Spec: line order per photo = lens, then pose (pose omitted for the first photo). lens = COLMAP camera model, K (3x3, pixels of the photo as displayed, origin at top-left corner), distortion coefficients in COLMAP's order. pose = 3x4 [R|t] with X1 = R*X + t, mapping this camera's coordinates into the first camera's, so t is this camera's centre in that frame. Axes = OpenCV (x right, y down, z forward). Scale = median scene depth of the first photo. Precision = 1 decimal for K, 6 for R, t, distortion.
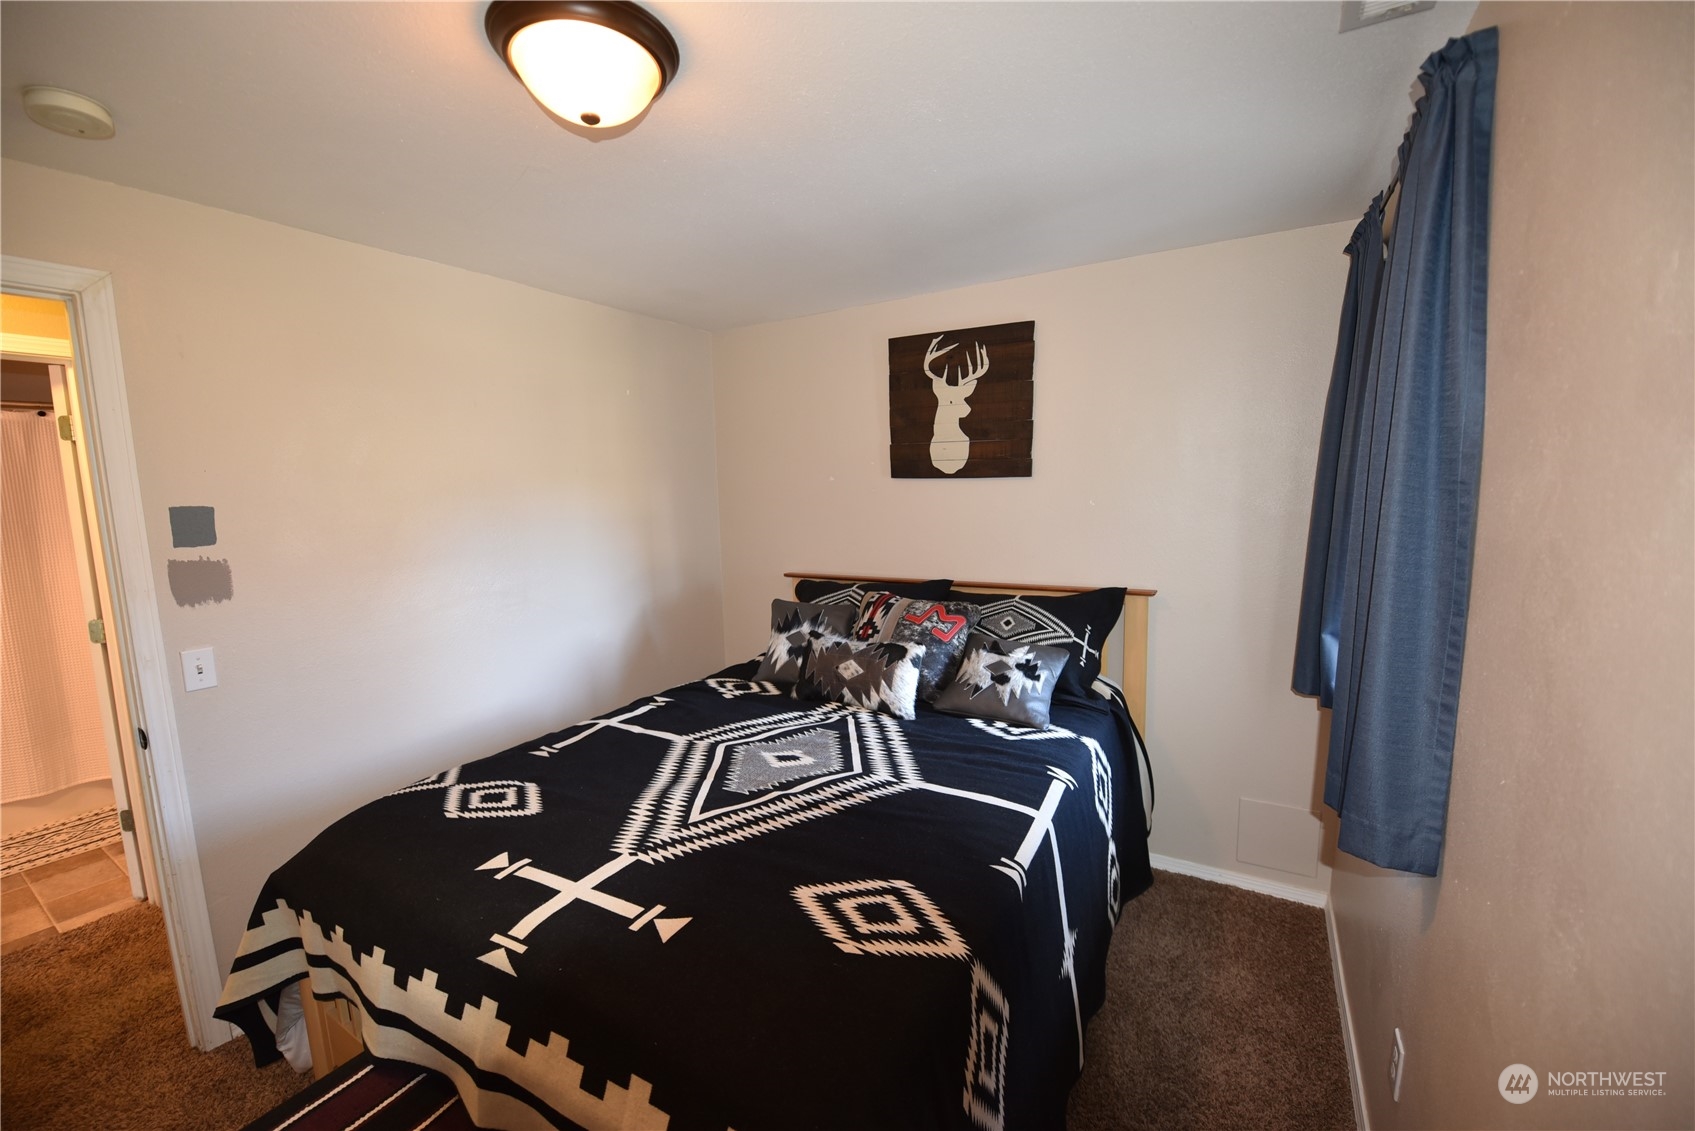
lens RADIAL K [[685.8, 0, 842.8], [0, 685.8, 588.9], [0, 0, 1]] dist [-0.000648, -0.000079]
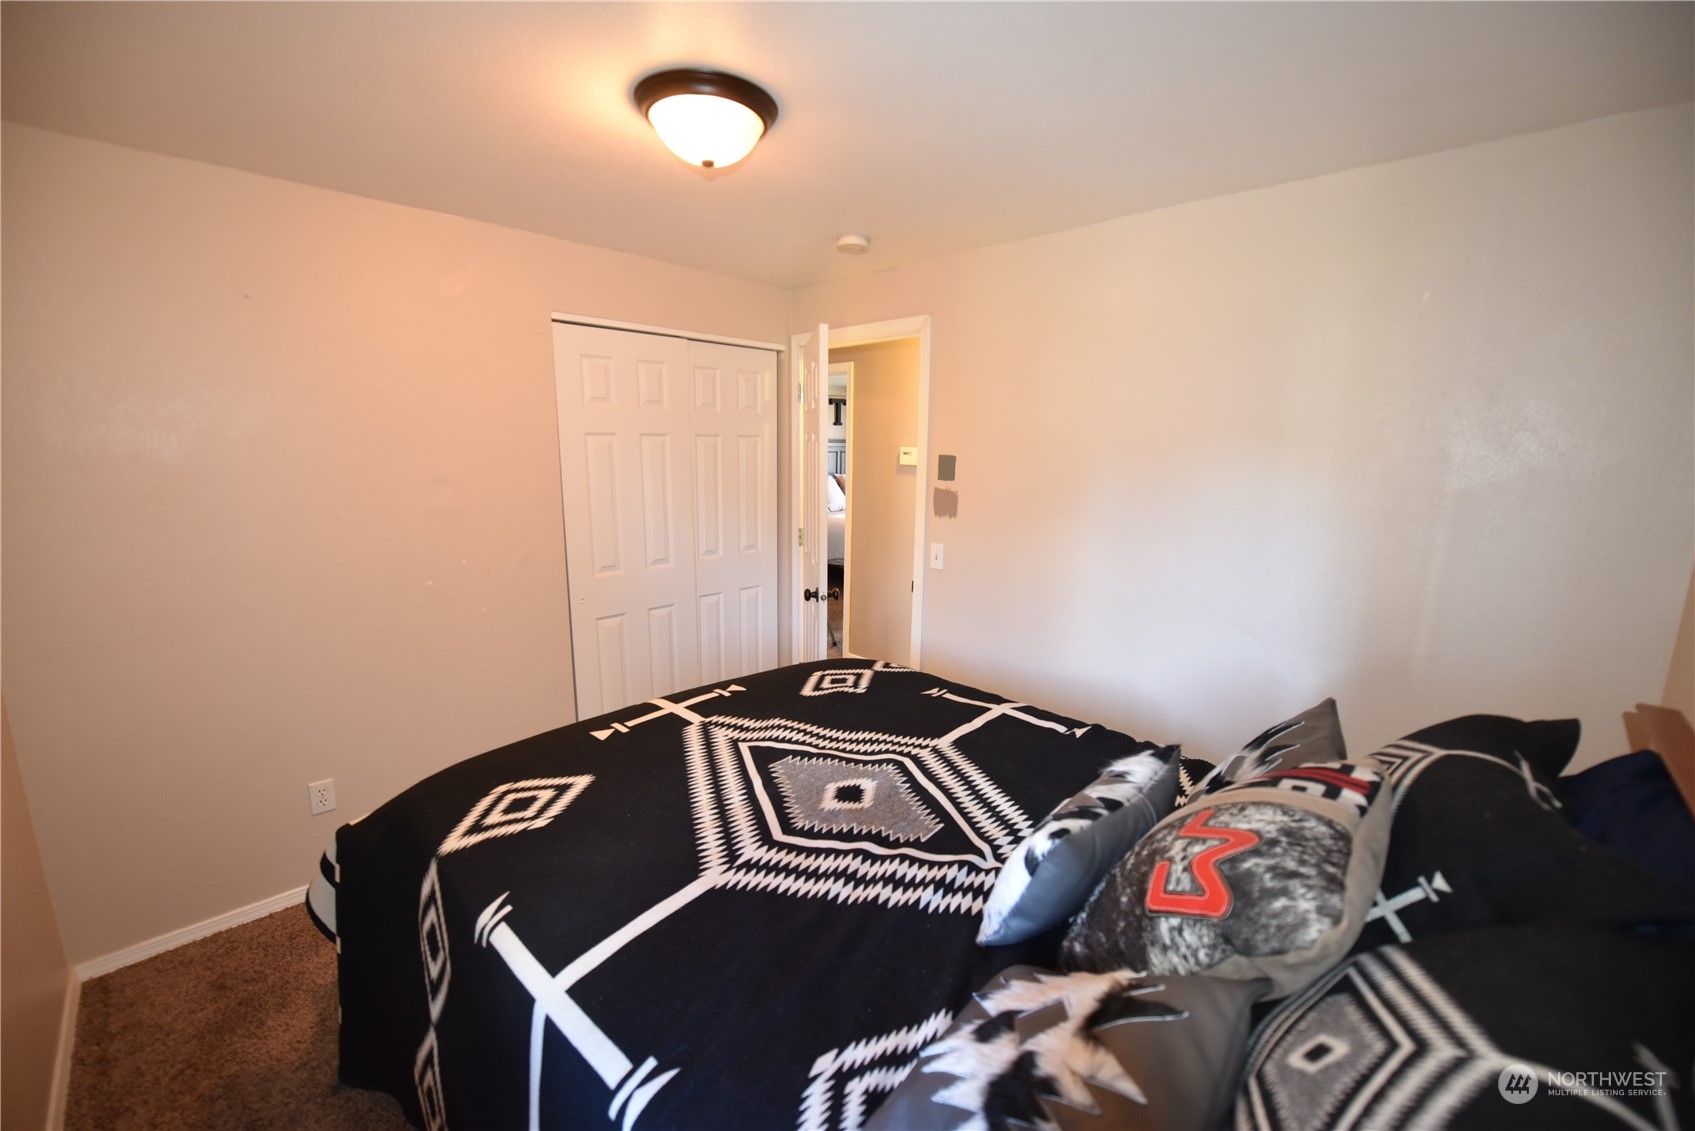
lens RADIAL K [[685.5, 0, 847.5], [0, 685.5, 565.5], [0, 0, 1]] dist [-0.010716, -0.000201]
pose [[-0.248537, 0.189635, -0.949878, 0.664959], [-0.152550, 0.960747, 0.231720, -0.209261], [0.956534, 0.202495, -0.209852, 1.172037]]
